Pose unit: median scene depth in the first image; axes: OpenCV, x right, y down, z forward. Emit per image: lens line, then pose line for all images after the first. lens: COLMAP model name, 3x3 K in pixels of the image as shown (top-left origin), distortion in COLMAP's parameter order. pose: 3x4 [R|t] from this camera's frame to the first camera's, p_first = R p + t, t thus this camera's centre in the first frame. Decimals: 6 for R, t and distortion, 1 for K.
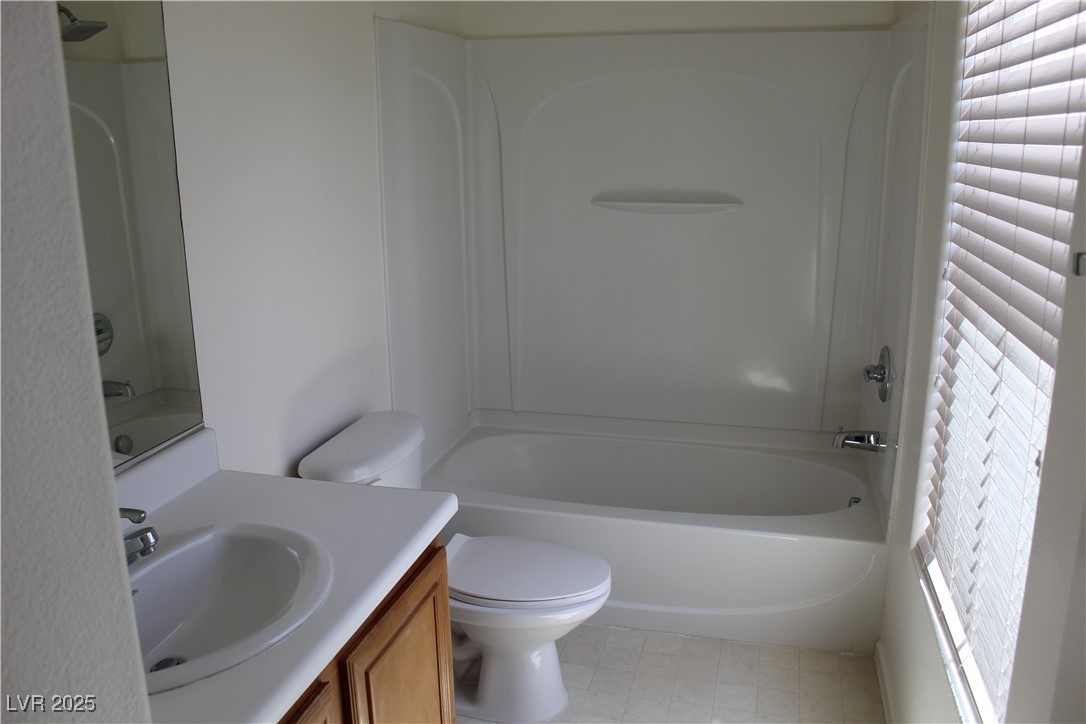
lens RADIAL K [[902.8, 0, 543.0], [0, 902.8, 362.0], [0, 0, 1]] dist [-0.166635, 0.141061]
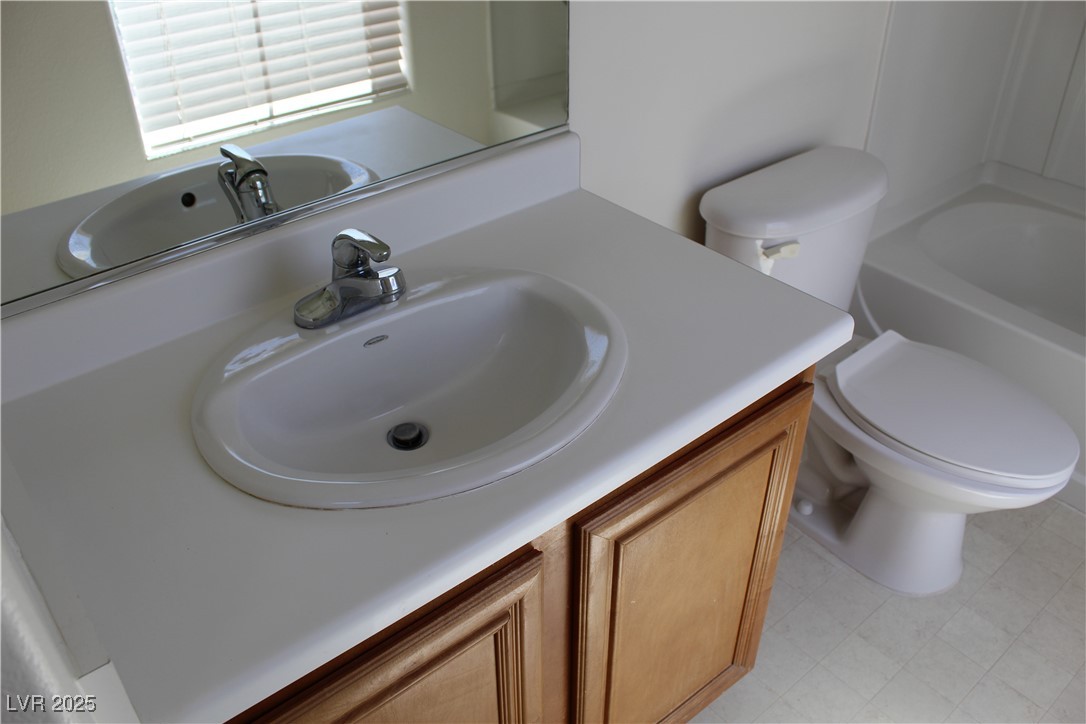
lens RADIAL K [[902.8, 0, 543.0], [0, 902.8, 362.0], [0, 0, 1]] dist [-0.166635, 0.141061]
pose [[0.817192, 0.332887, -0.470514, 0.028033], [-0.147959, 0.910152, 0.386952, -0.034467], [0.557051, -0.246598, 0.793022, 0.259674]]
